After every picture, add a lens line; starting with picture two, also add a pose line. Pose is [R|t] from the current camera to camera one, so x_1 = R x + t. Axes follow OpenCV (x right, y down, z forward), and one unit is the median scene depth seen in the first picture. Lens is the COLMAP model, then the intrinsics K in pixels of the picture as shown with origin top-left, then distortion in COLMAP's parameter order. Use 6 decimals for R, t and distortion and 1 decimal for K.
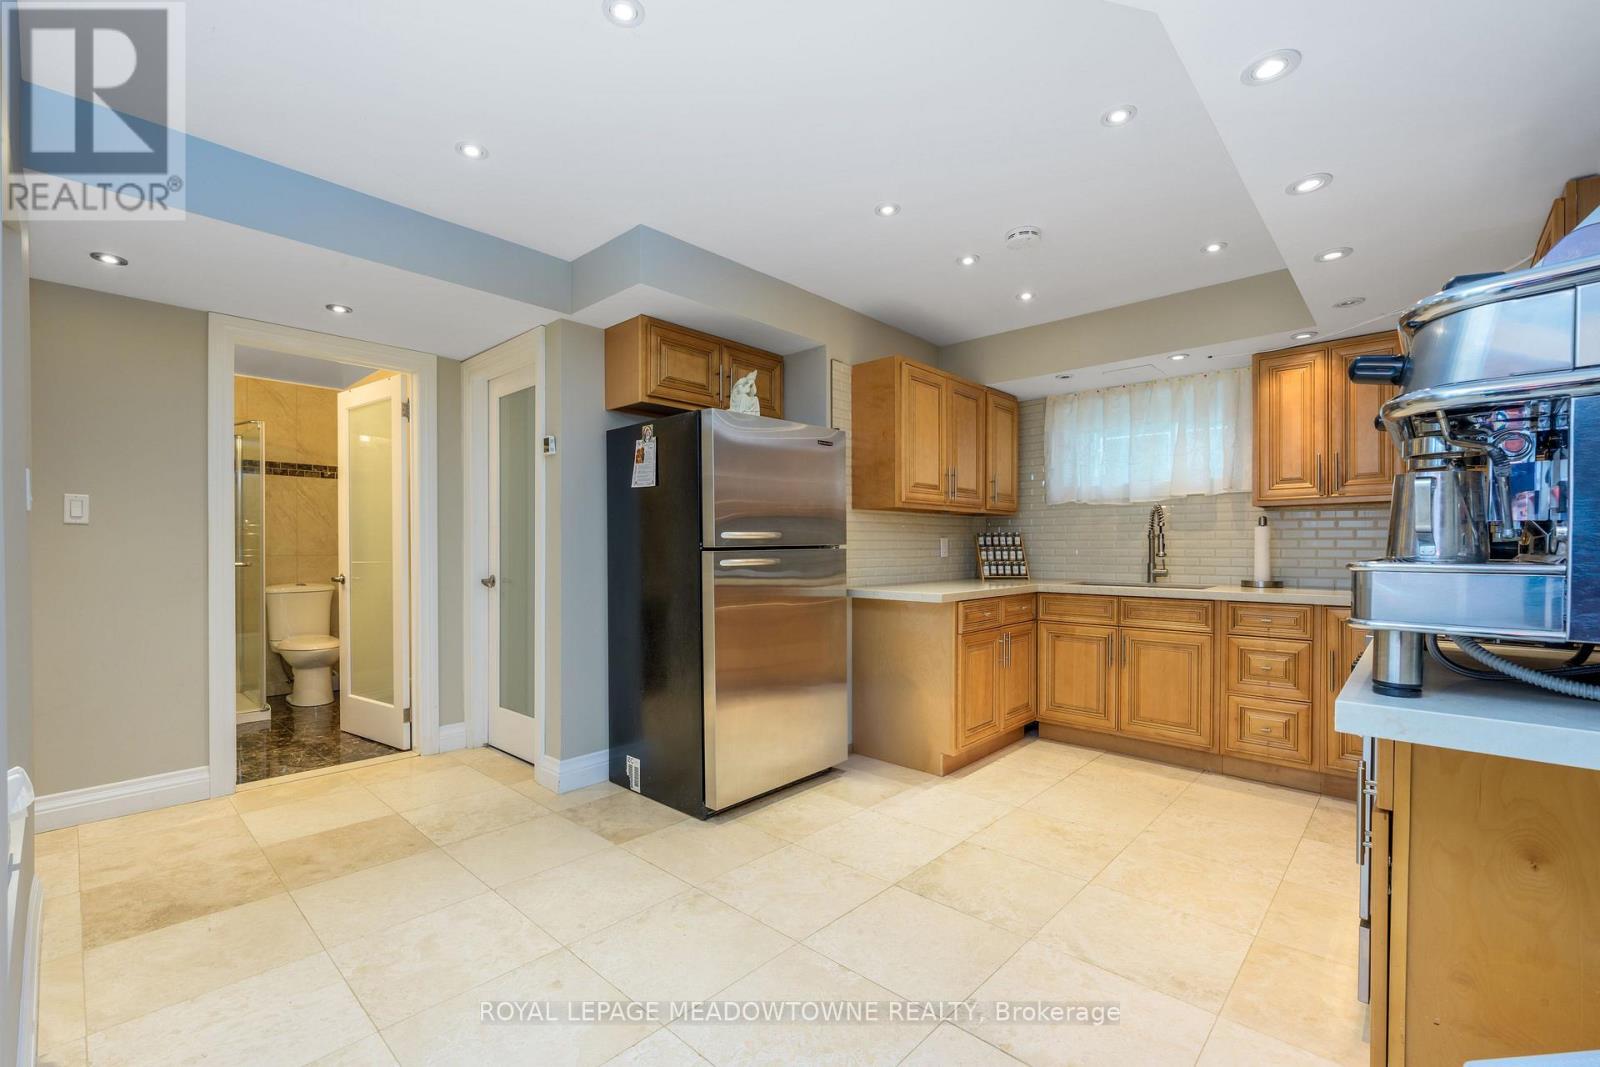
lens RADIAL K [[687.3, 0, 784.4], [0, 687.3, 551.1], [0, 0, 1]] dist [-0.000584, -0.000193]
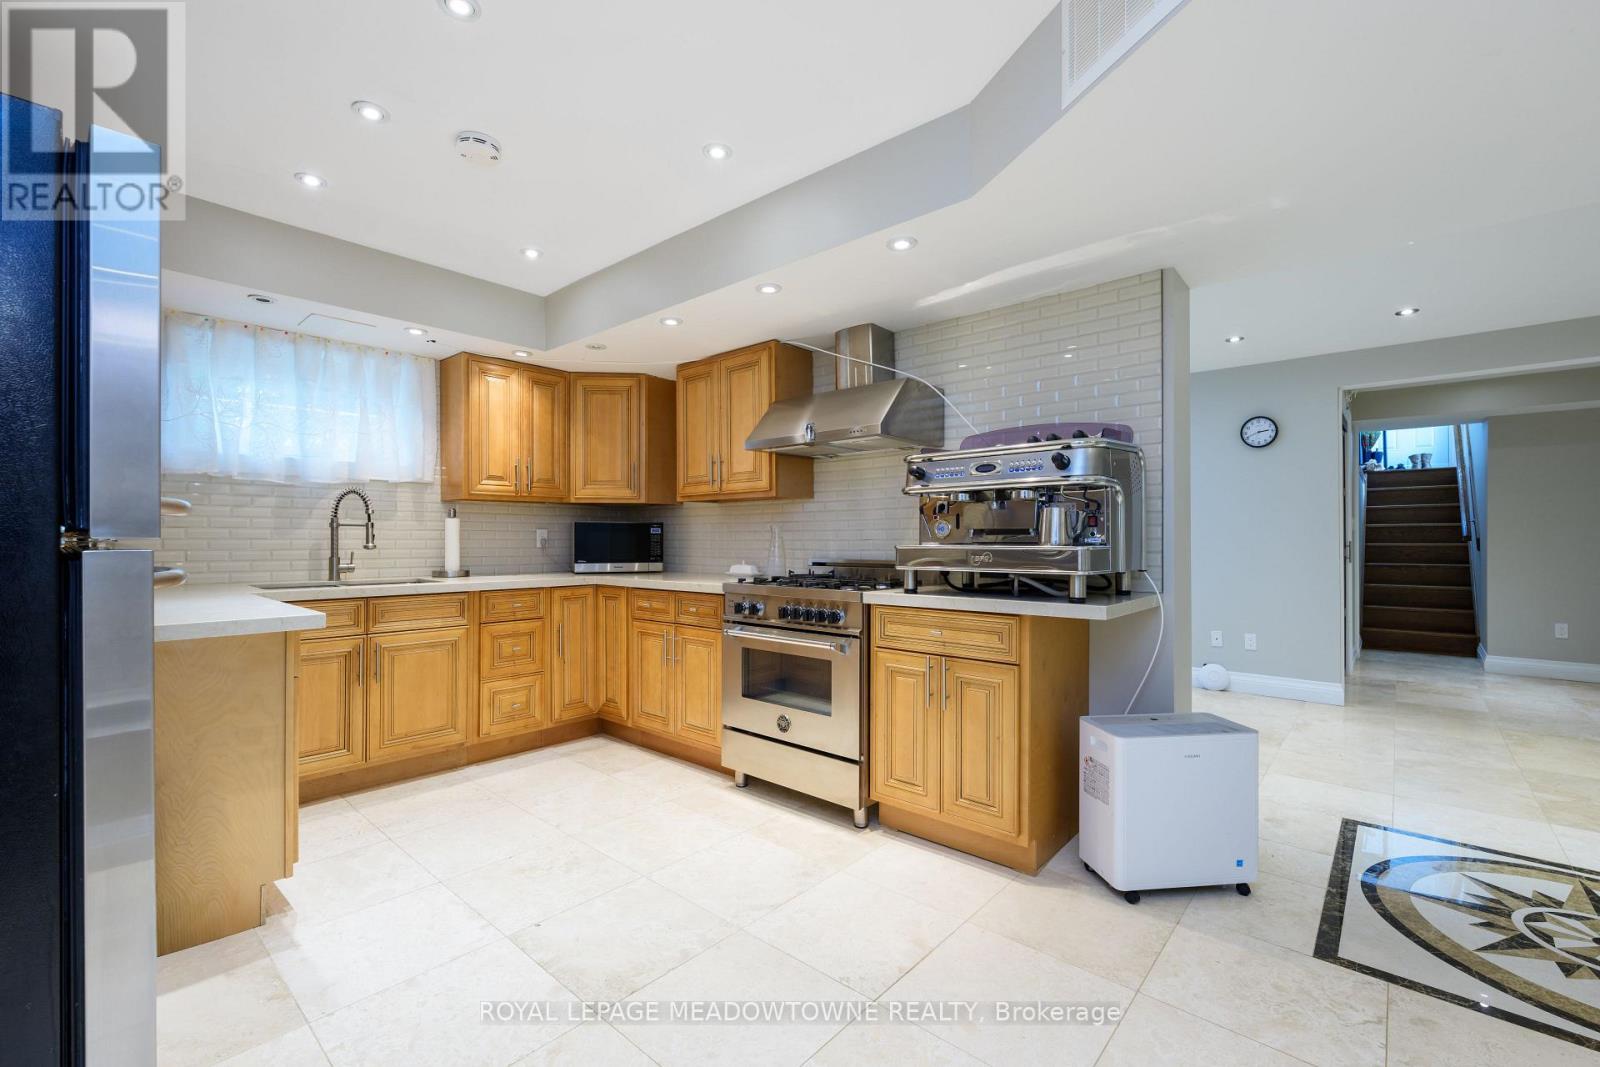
lens RADIAL K [[683.5, 0, 800.0], [0, 683.5, 533.5], [0, 0, 1]] dist [-0.003724, -0.000290]
pose [[-0.036287, 0.006941, 0.999317, -0.346165], [0.003739, 0.999970, -0.006810, -0.003691], [-0.999334, 0.003490, -0.036312, 0.507087]]
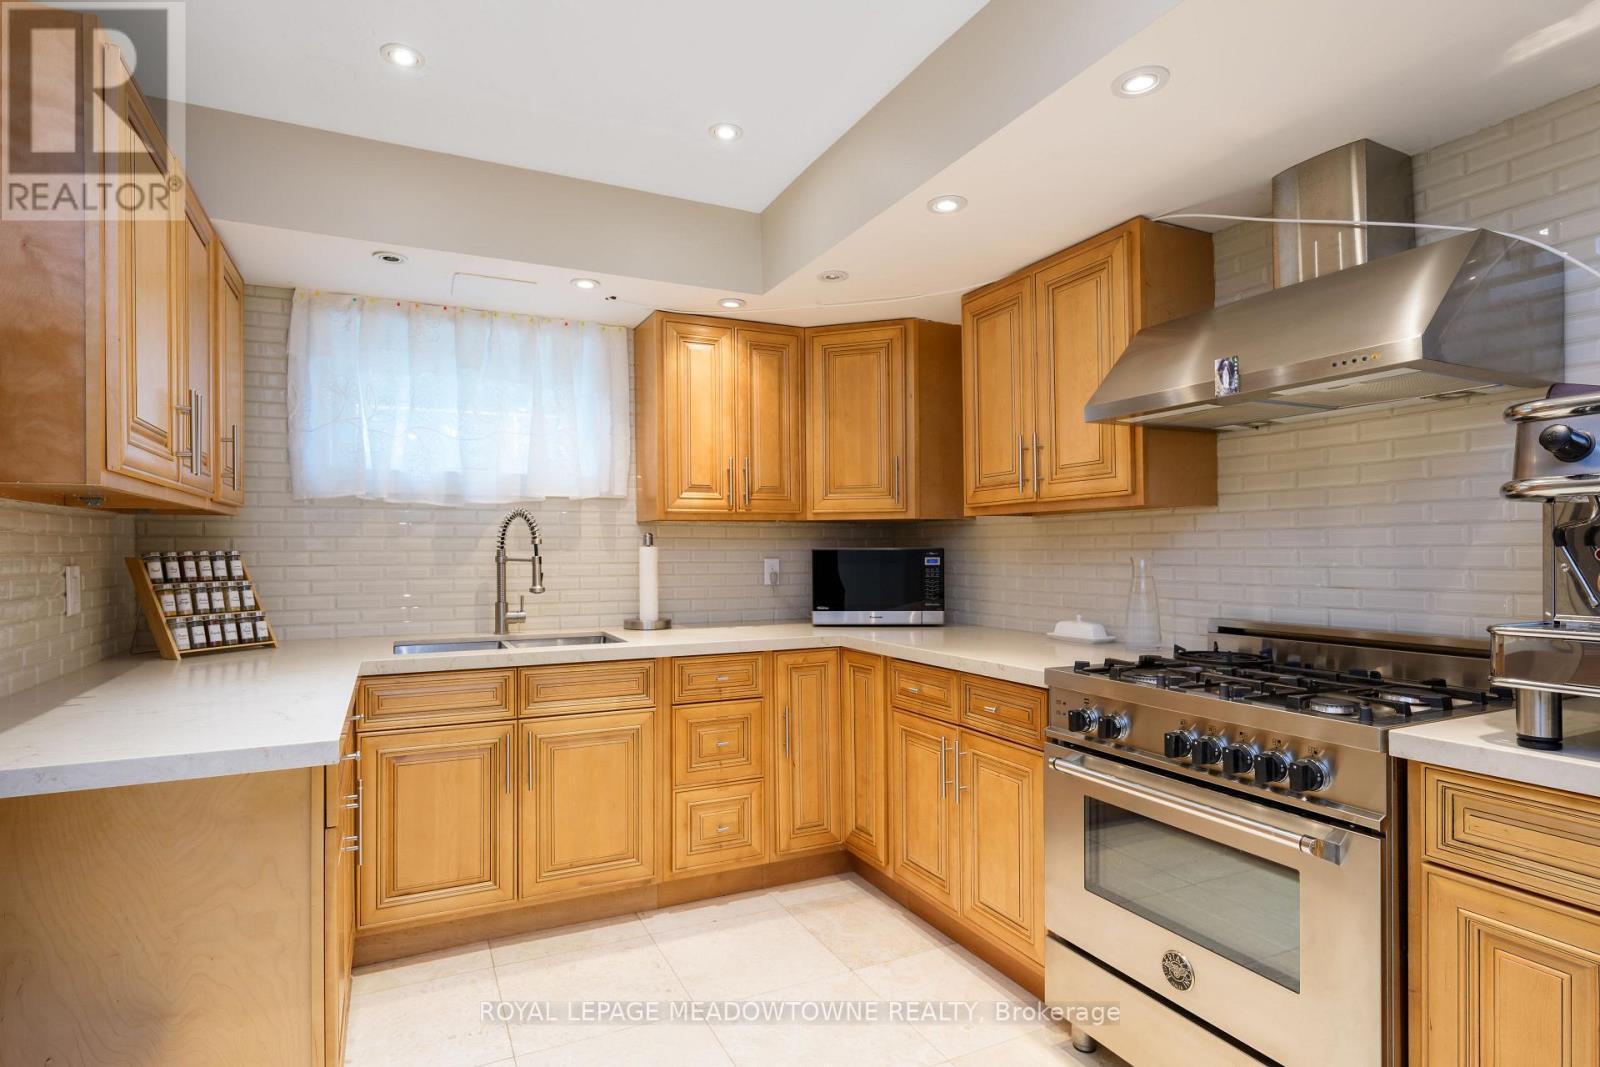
lens RADIAL K [[822.6, 0, 792.5], [0, 822.6, 547.0], [0, 0, 1]] dist [-0.002892, -0.000577]
pose [[0.354167, 0.001269, 0.935181, -0.076321], [0.009439, 0.999943, -0.004931, -0.029180], [-0.935134, 0.010574, 0.354135, 0.534045]]
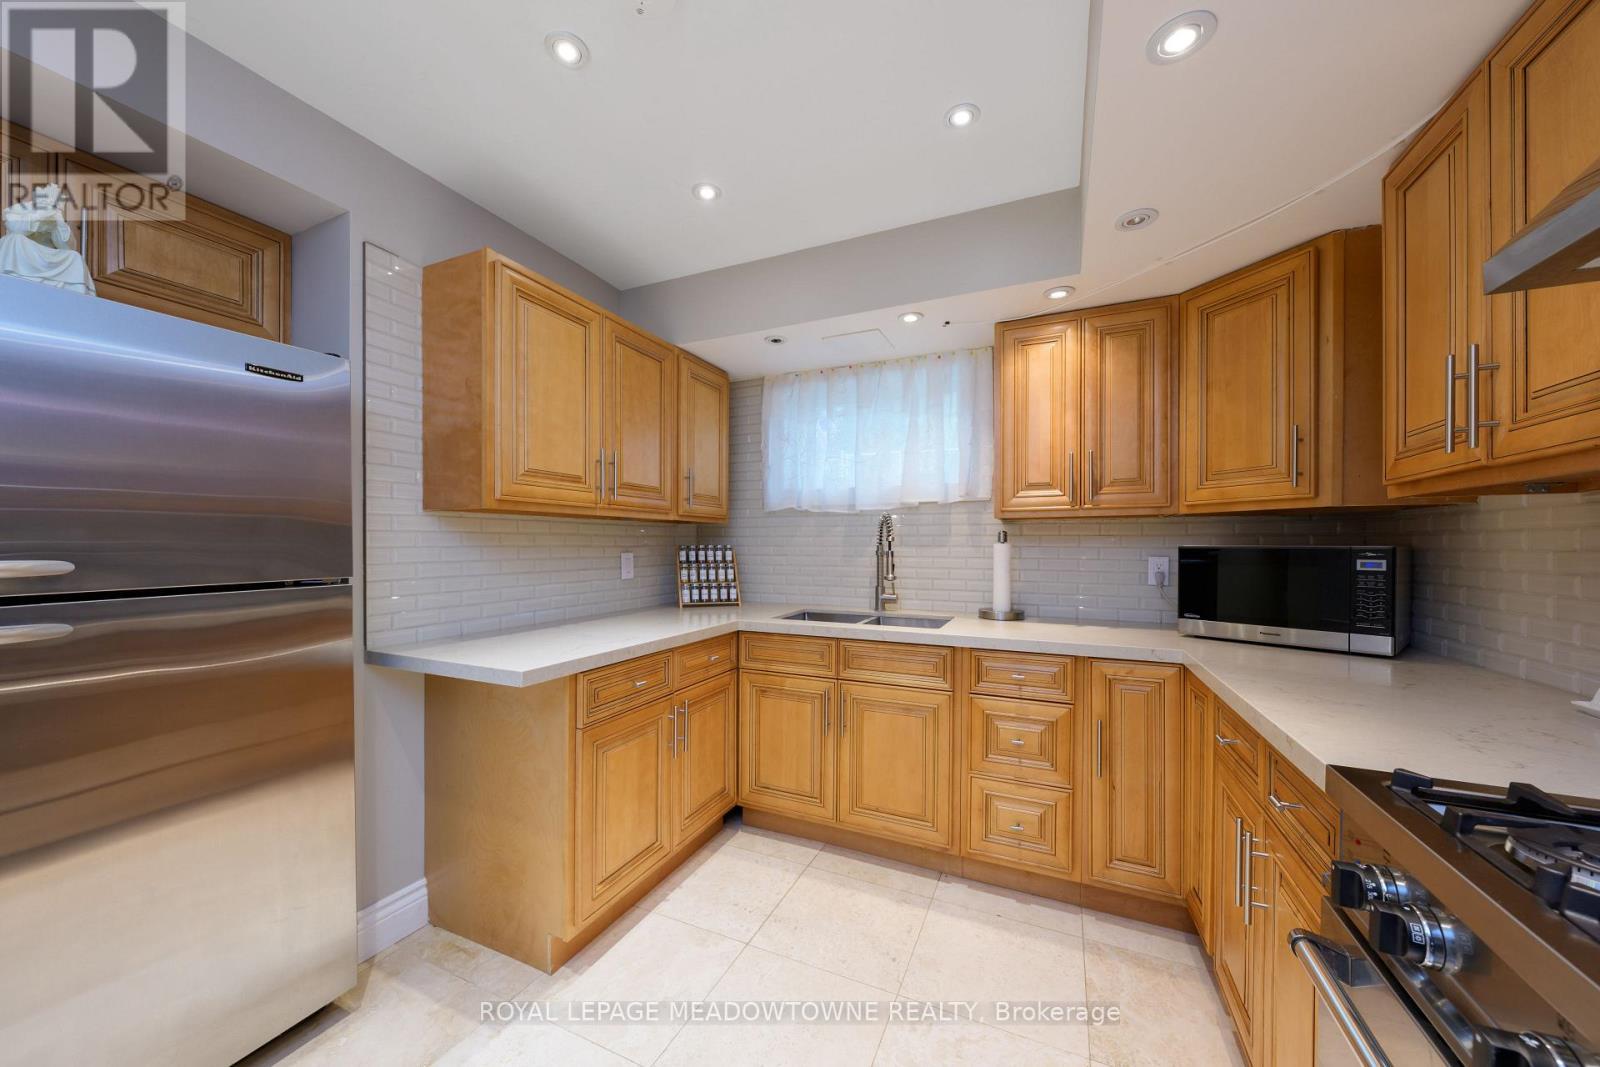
lens RADIAL K [[575.7, 0, 793.3], [0, 575.7, 549.6], [0, 0, 1]] dist [-0.000394, -0.000026]
pose [[0.946794, 0.001188, 0.321837, 0.242950], [-0.001759, 0.999997, 0.001484, -0.028625], [-0.321834, -0.001971, 0.946794, 0.433421]]
